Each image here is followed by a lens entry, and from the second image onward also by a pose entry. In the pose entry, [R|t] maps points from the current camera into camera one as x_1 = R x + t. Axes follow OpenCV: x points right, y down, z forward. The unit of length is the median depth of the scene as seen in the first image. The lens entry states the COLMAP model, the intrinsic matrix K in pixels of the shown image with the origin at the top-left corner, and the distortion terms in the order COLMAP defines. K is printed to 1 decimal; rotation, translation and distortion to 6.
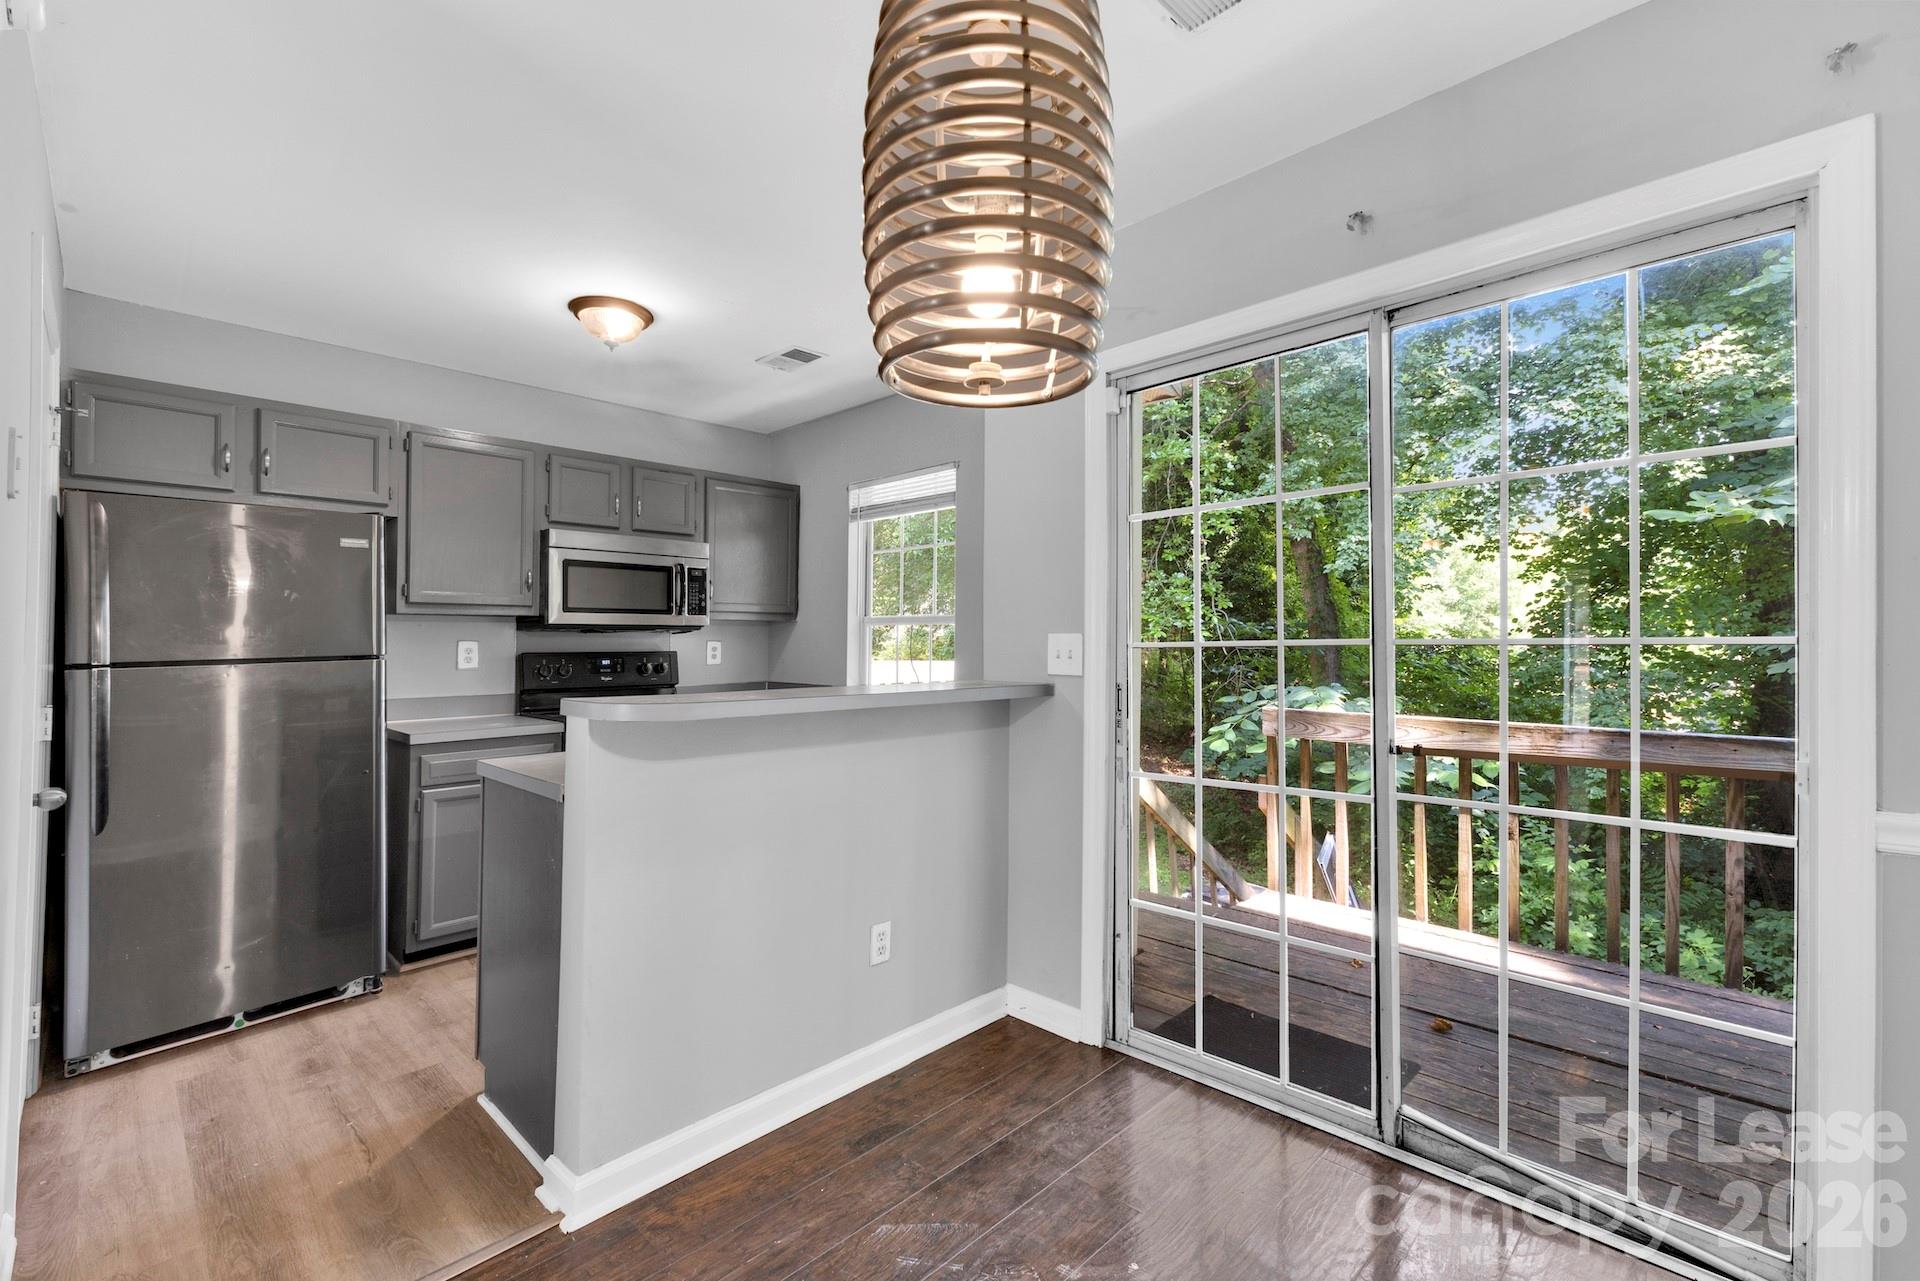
lens RADIAL K [[840.4, 0, 958.2], [0, 840.4, 641.6], [0, 0, 1]] dist [0.004301, 0.000737]
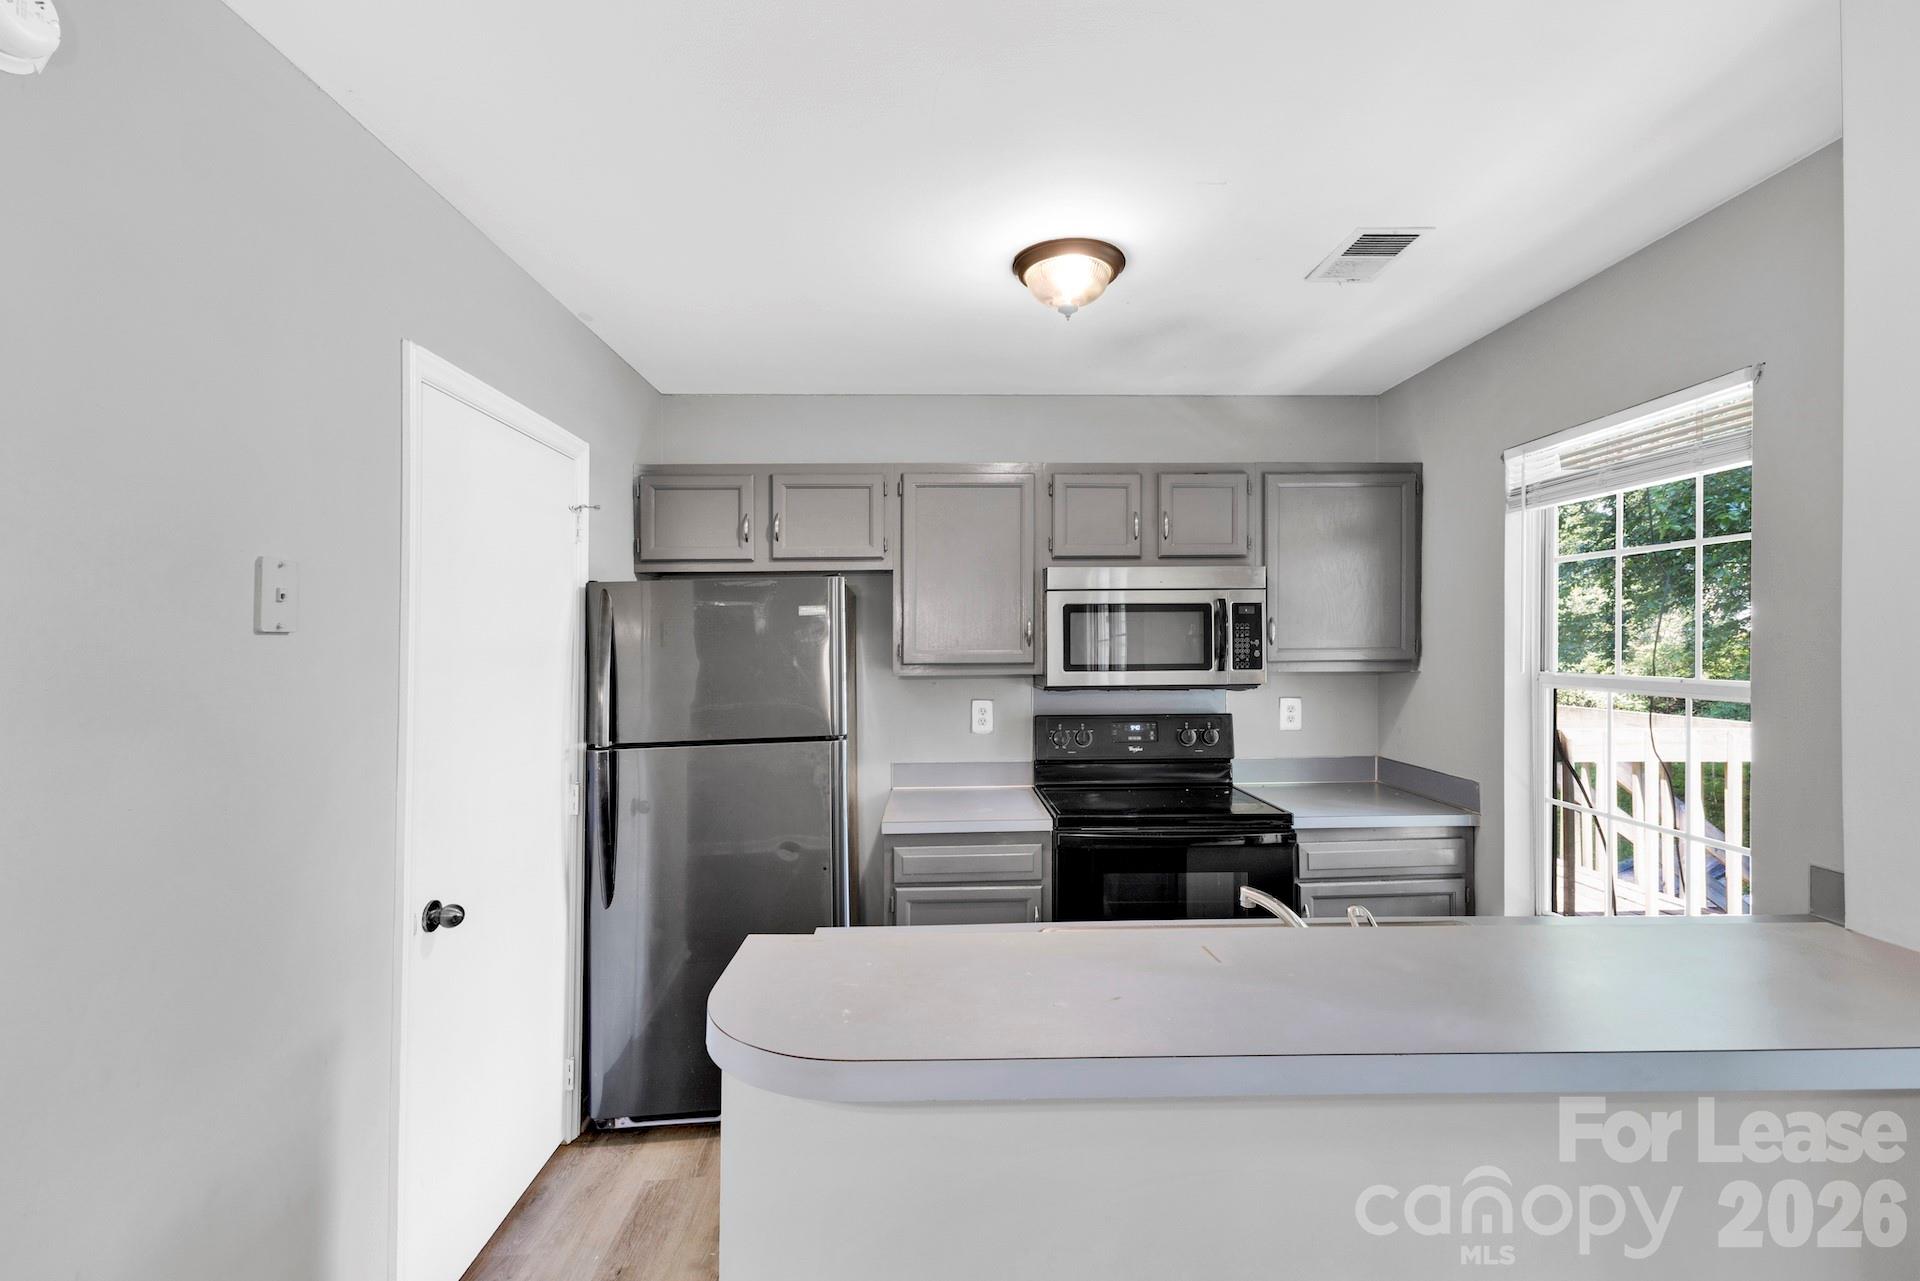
lens RADIAL K [[840.4, 0, 949.6], [0, 840.4, 634.5], [0, 0, 1]] dist [0.004301, 0.000737]
pose [[0.711020, -0.008874, -0.703116, 0.008748], [0.006469, 0.999961, -0.006079, -0.062671], [0.703142, -0.000226, 0.711050, 0.345797]]
